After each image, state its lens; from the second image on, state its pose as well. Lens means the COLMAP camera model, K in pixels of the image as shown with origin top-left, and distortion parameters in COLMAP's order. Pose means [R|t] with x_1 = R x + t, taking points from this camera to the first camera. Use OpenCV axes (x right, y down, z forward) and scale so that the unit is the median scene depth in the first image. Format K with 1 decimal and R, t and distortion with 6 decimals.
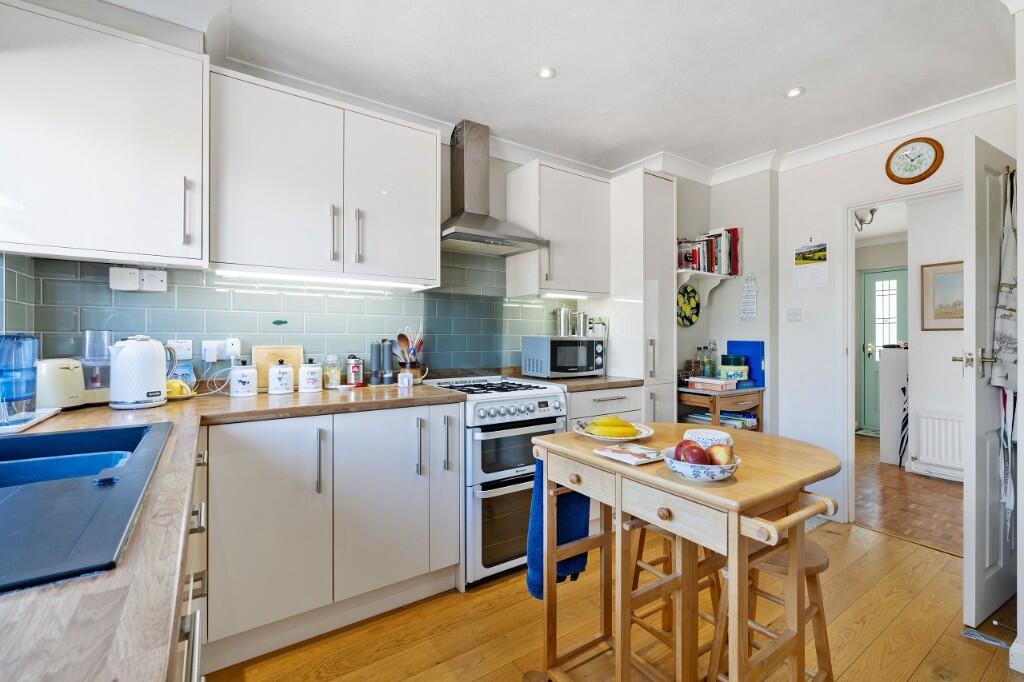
lens RADIAL K [[429.7, 0, 512.0], [0, 429.7, 341.0], [0, 0, 1]] dist [0.001290, 0.000224]
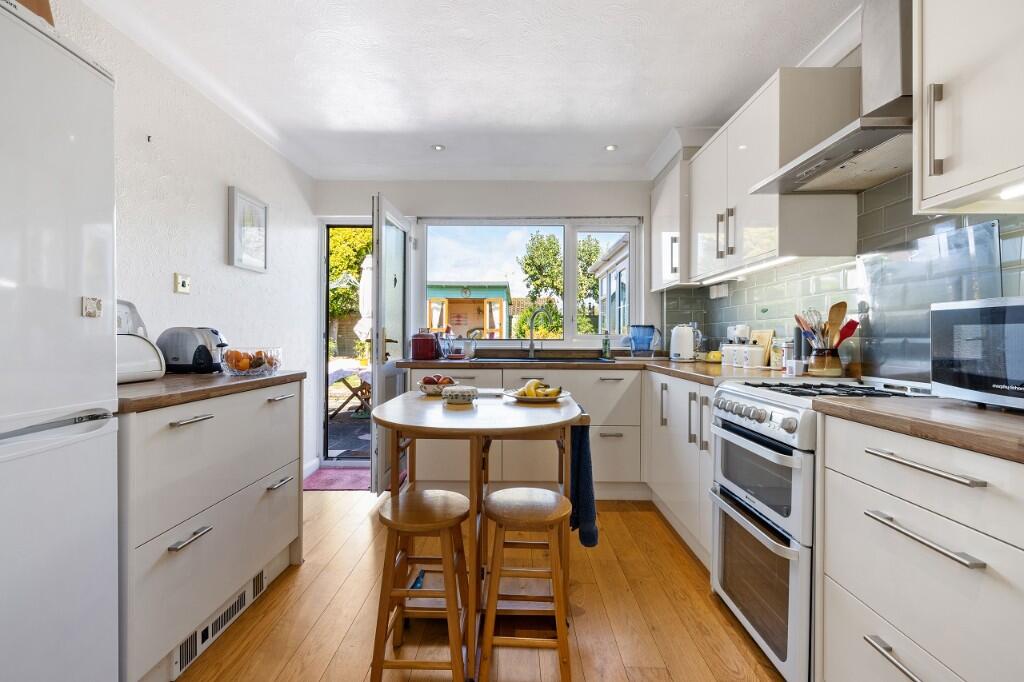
lens RADIAL K [[429.7, 0, 512.0], [0, 429.7, 341.0], [0, 0, 1]] dist [0.001290, 0.000224]
pose [[-0.560525, 0.012286, -0.828047, 0.889476], [-0.000450, 0.999885, 0.015141, 0.025799], [0.828138, 0.008859, -0.560455, 1.147120]]
